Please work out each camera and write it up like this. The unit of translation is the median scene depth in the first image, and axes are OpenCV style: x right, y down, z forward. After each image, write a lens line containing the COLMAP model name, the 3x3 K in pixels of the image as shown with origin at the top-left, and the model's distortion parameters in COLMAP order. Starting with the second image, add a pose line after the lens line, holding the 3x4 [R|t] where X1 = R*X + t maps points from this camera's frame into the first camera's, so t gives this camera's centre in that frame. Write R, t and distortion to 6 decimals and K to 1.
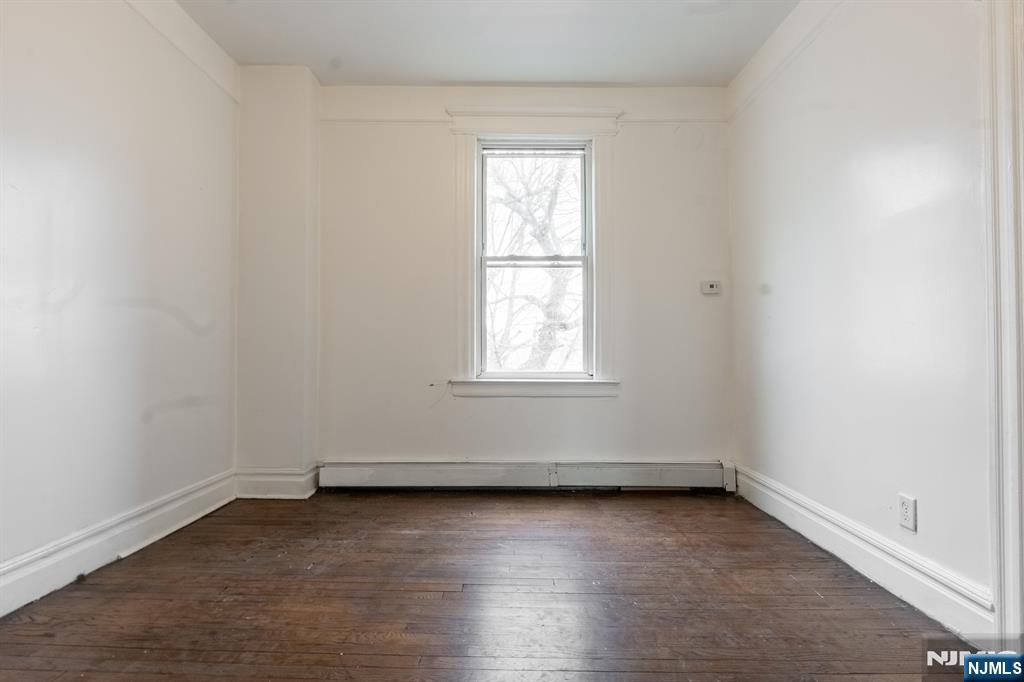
lens RADIAL K [[484.0, 0, 506.4], [0, 484.0, 341.4], [0, 0, 1]] dist [-0.007799, 0.003249]
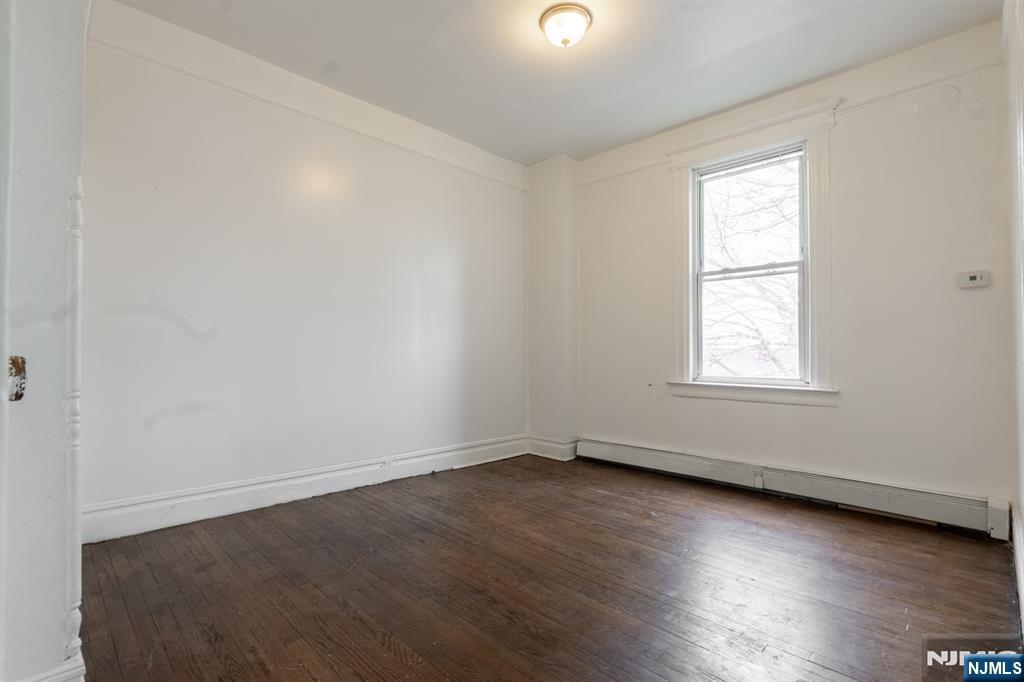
lens RADIAL K [[484.0, 0, 511.8], [0, 484.0, 341.8], [0, 0, 1]] dist [-0.007799, 0.003249]
pose [[0.710942, -0.015435, -0.703081, 0.448069], [0.014139, 0.999871, -0.007654, -0.013897], [0.703108, -0.004499, 0.711068, -0.106664]]
